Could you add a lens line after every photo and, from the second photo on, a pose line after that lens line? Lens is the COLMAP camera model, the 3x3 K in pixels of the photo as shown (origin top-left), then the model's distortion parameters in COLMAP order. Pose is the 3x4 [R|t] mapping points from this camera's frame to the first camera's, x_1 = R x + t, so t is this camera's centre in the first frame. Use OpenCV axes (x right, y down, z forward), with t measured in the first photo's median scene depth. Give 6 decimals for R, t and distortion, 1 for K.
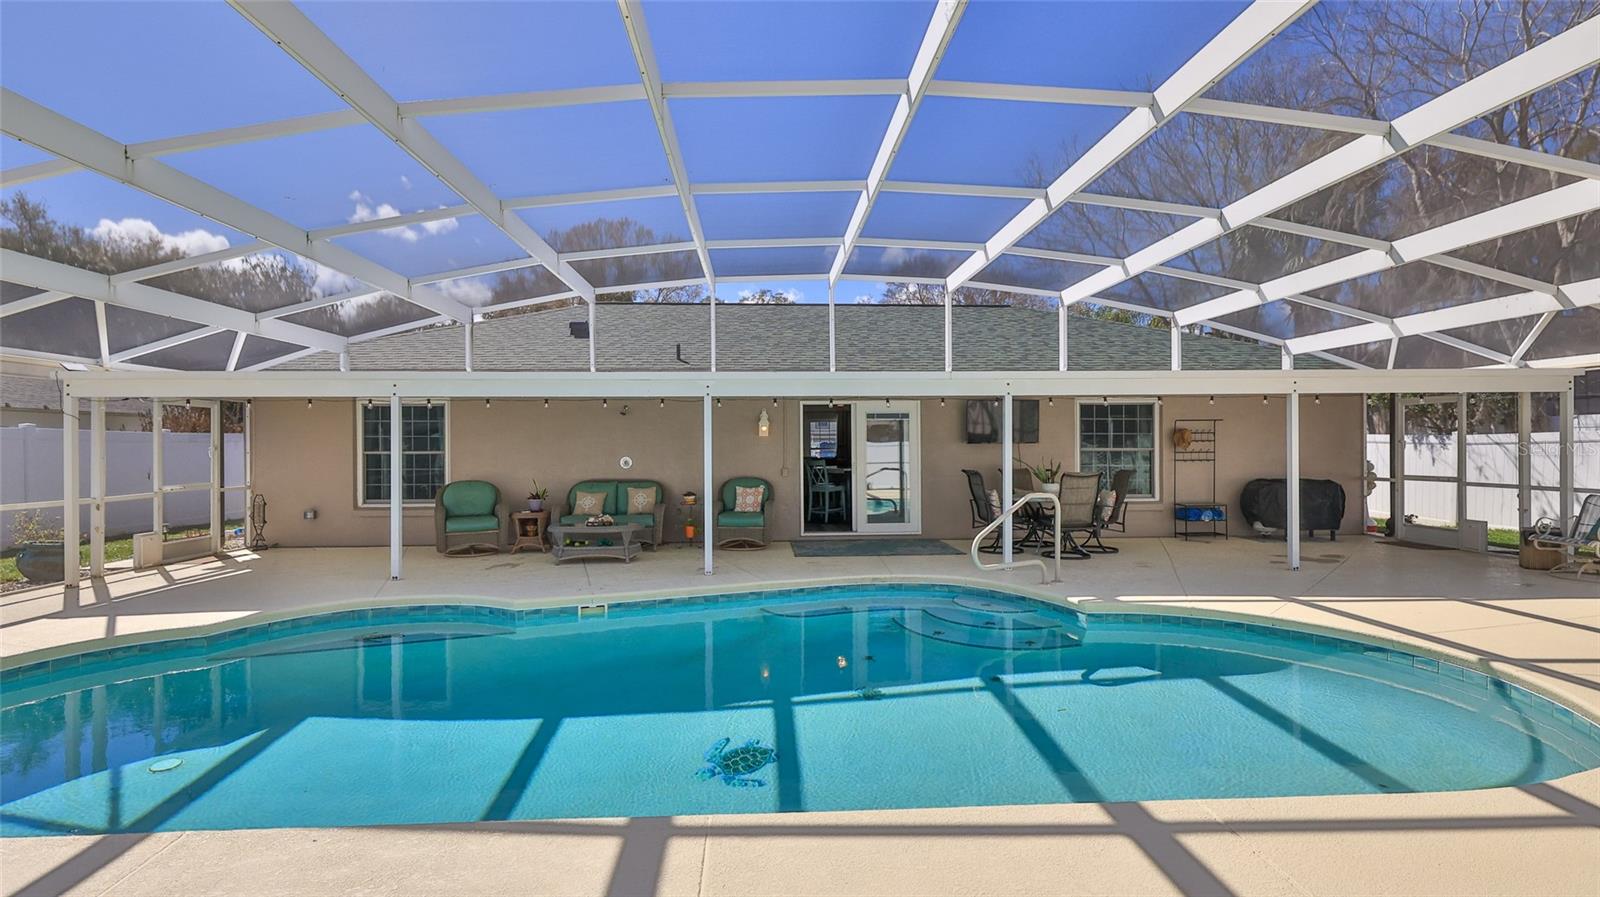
lens RADIAL K [[648.2, 0, 800.0], [0, 648.2, 448.5], [0, 0, 1]] dist [0.000357, 0.000039]
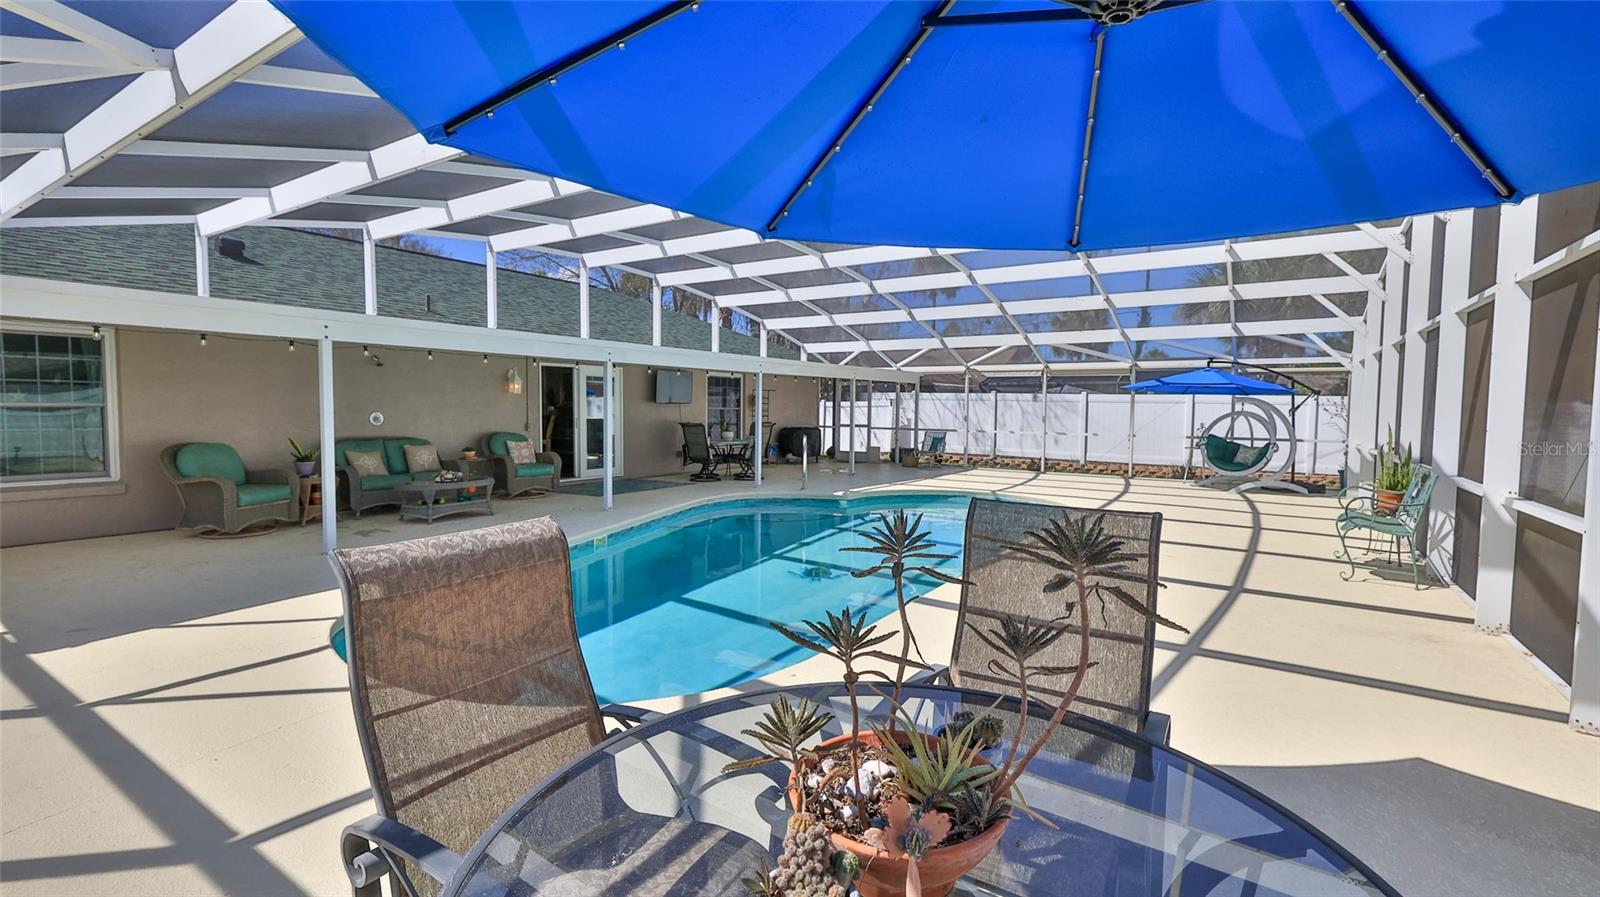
lens RADIAL K [[700.2, 0, 791.5], [0, 700.2, 441.6], [0, 0, 1]] dist [0.000032, -0.000666]
pose [[0.596238, -0.029875, 0.802252, -0.699730], [-0.010253, 0.998942, 0.044820, 0.003525], [-0.802742, -0.034949, 0.595301, -0.045891]]
